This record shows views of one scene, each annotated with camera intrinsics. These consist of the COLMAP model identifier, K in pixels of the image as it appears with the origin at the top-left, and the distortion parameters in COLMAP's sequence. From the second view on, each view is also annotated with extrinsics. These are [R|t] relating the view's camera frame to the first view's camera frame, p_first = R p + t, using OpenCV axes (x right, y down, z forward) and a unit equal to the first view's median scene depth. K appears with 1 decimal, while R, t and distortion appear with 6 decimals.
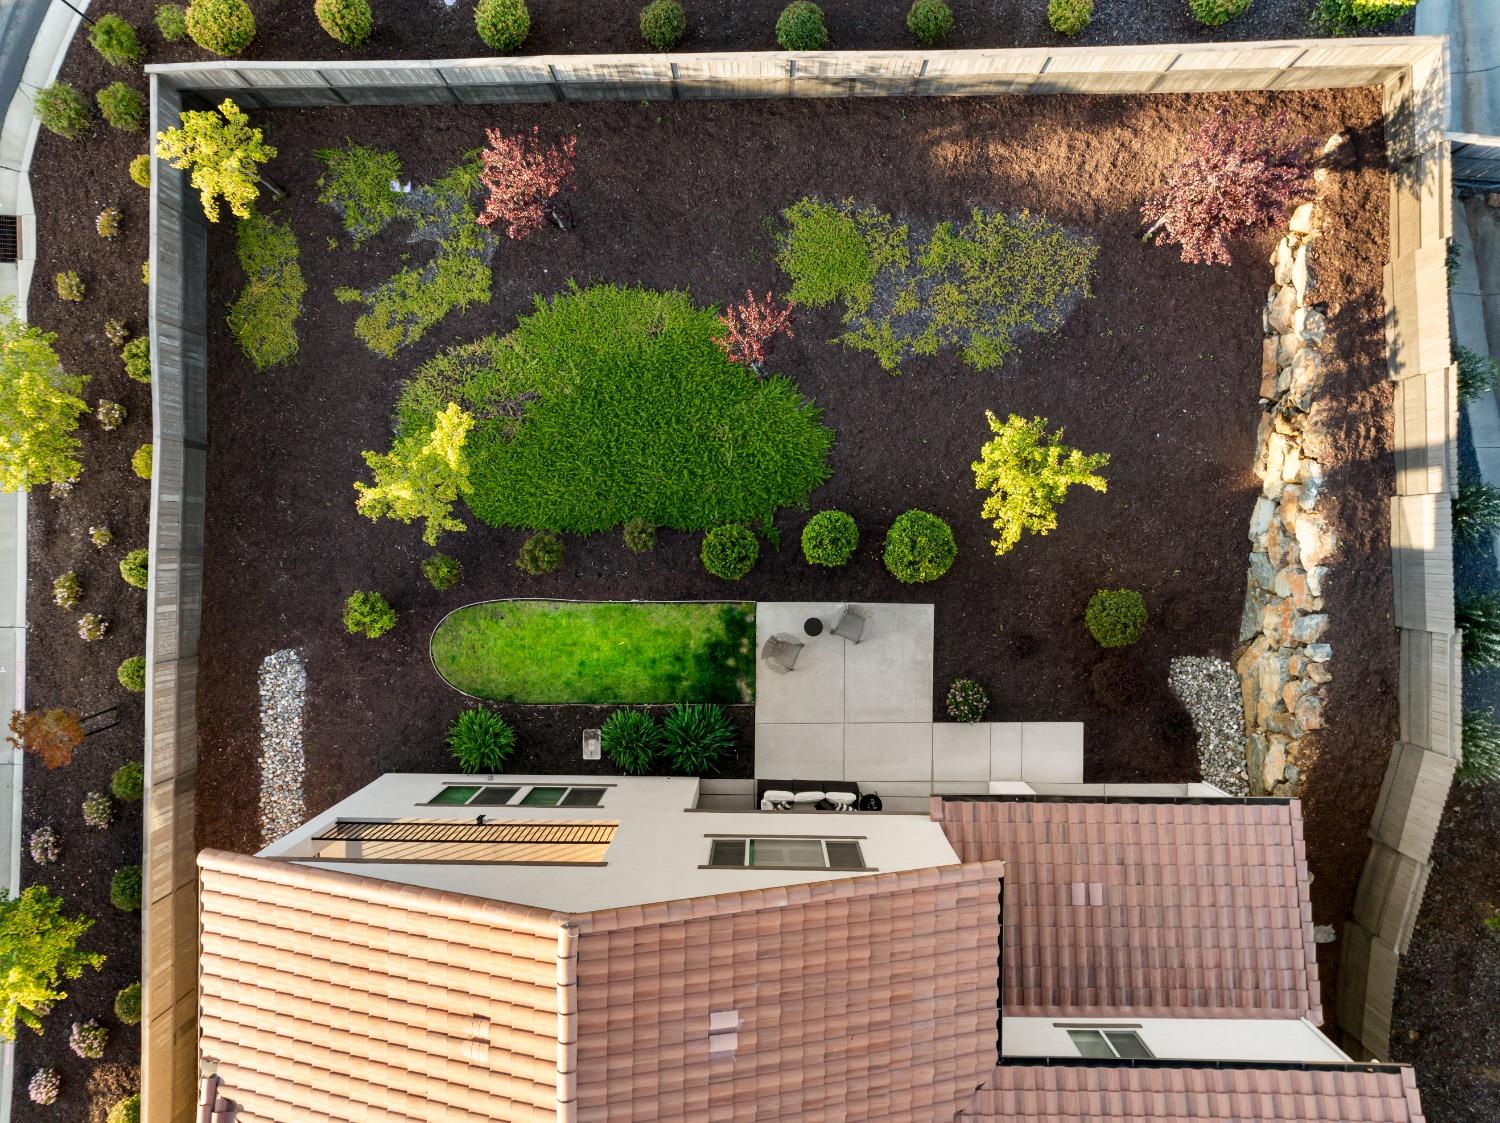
lens RADIAL K [[1036.9, 0, 753.4], [0, 1036.9, 564.8], [0, 0, 1]] dist [-0.018094, 0.014622]
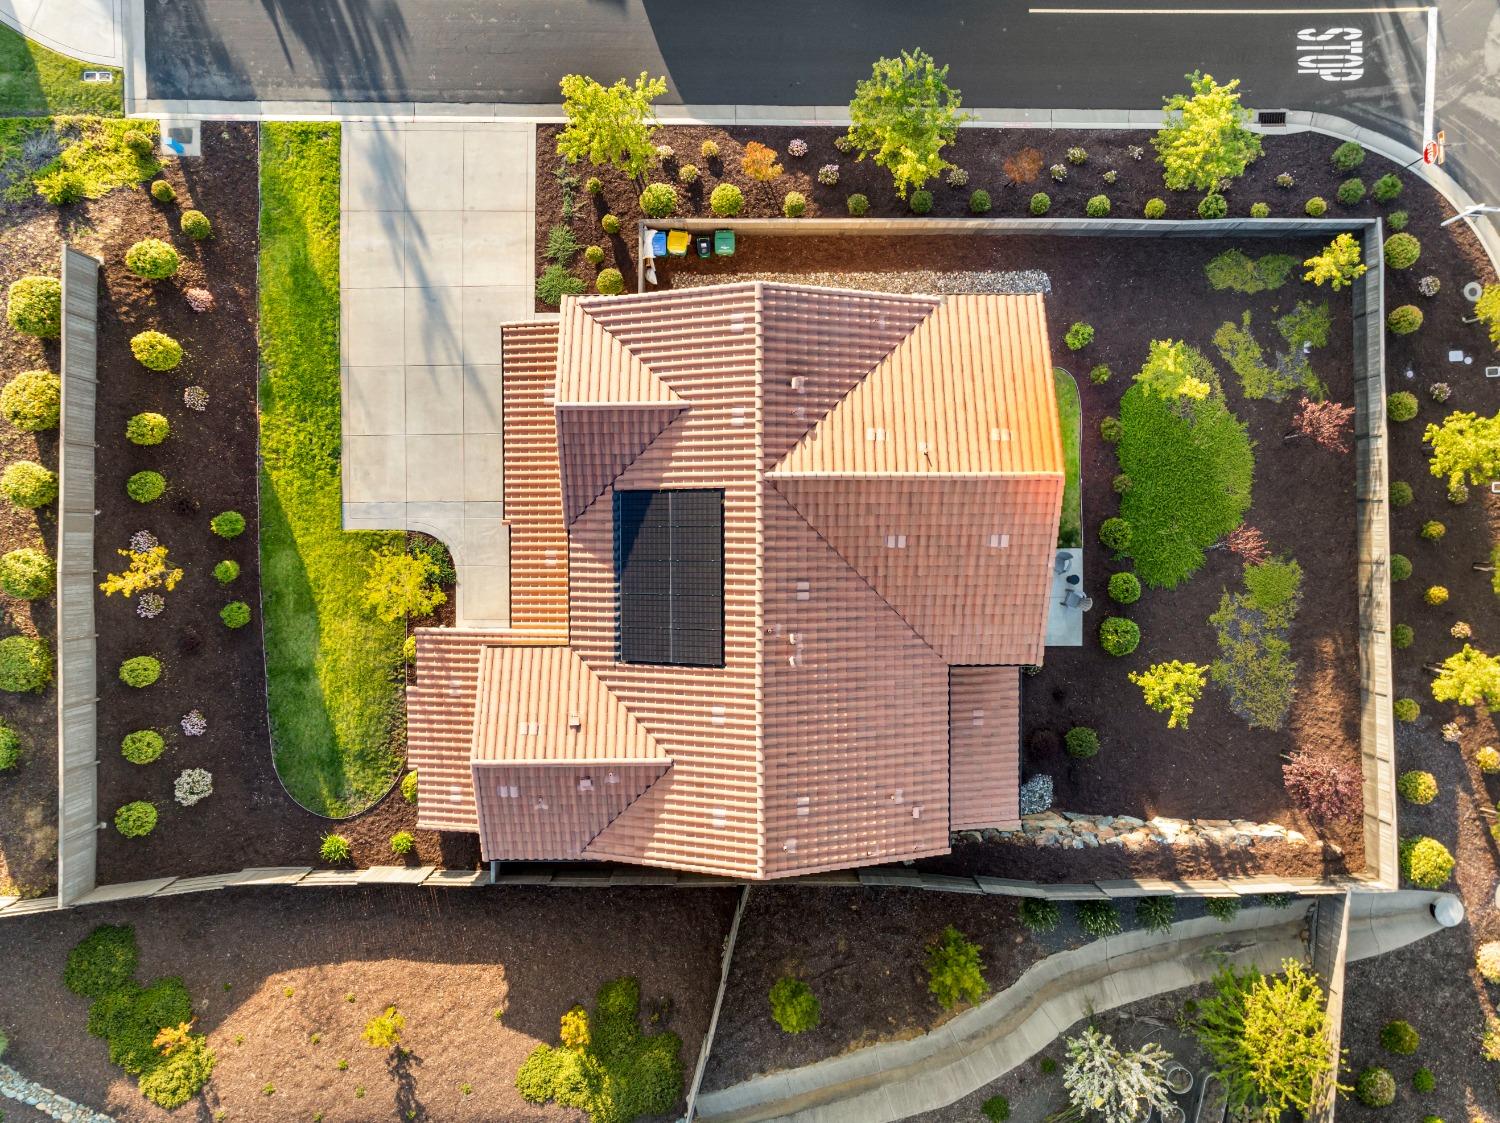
lens RADIAL K [[1036.9, 0, 754.3], [0, 1036.9, 564.8], [0, 0, 1]] dist [-0.018094, 0.014622]
pose [[0.014720, 0.999330, 0.033508, -0.039265], [-0.999692, 0.015378, -0.019468, 0.687760], [-0.019970, -0.033212, 0.999249, -0.854670]]
